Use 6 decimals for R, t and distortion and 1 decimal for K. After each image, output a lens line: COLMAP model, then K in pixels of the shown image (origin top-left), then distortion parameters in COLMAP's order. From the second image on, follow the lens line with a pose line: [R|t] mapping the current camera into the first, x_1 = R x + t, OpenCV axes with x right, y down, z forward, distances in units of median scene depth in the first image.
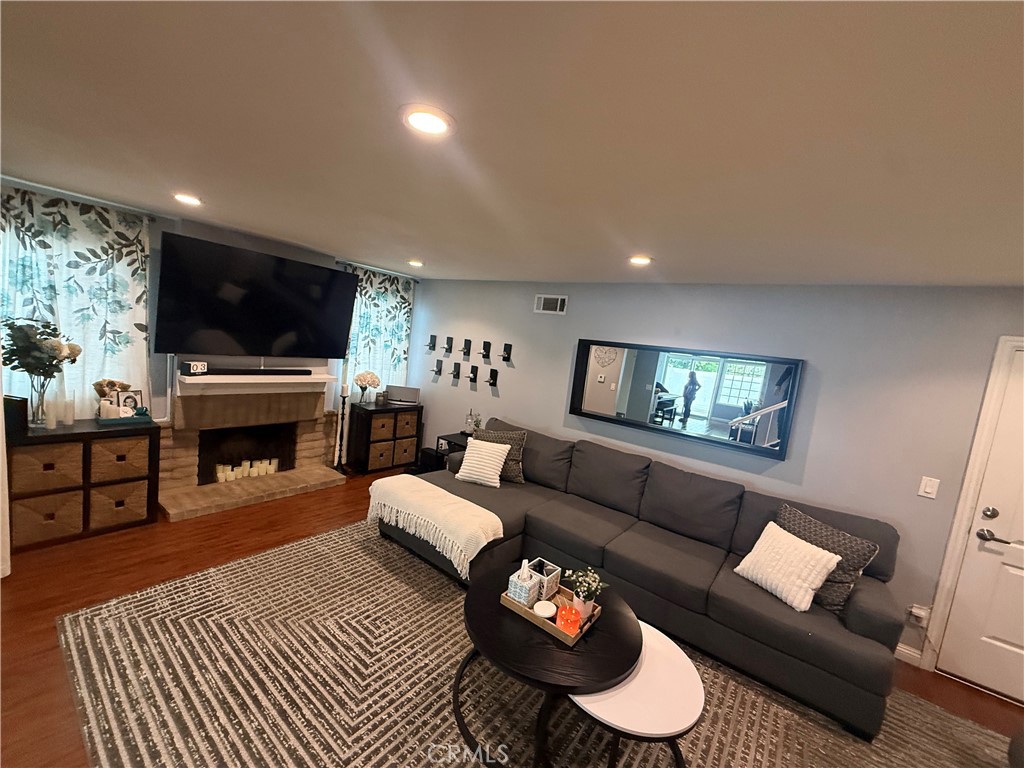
lens RADIAL K [[408.5, 0, 511.1], [0, 408.5, 382.0], [0, 0, 1]] dist [-0.003063, -0.000174]
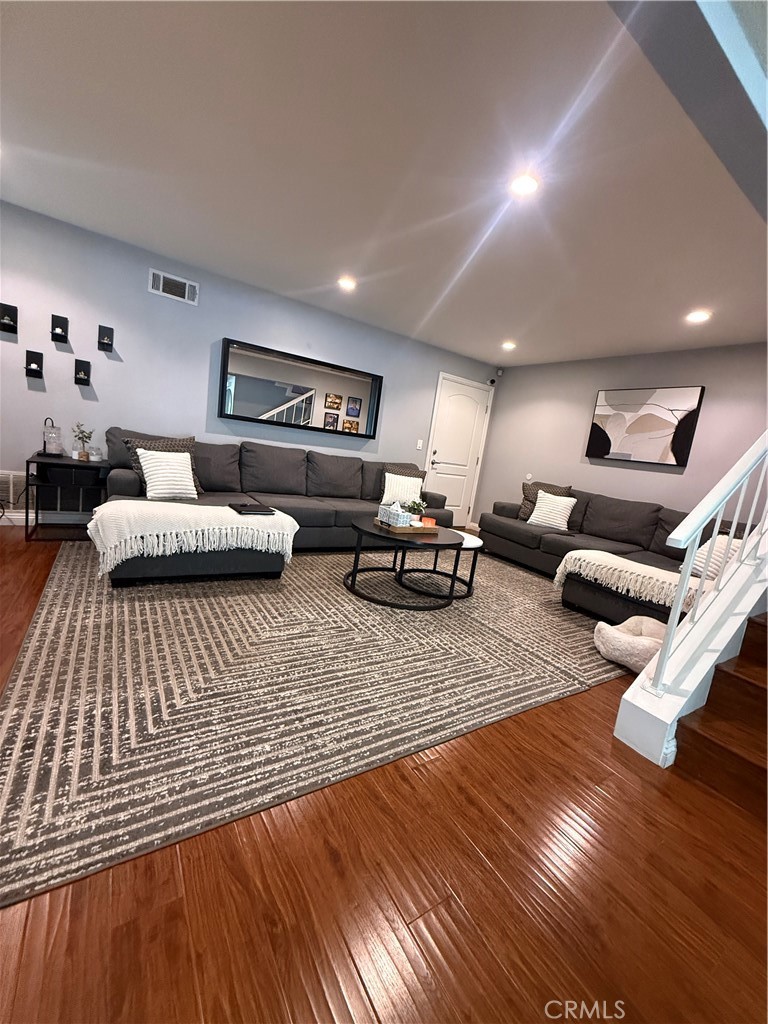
lens RADIAL K [[408.5, 0, 382.8], [0, 408.5, 511.8], [0, 0, 1]] dist [-0.003063, -0.000174]
pose [[0.342831, -0.215322, 0.914387, -0.859368], [-0.000988, 0.973293, 0.229564, 0.093905], [-0.939396, -0.079605, 0.333463, 0.371129]]
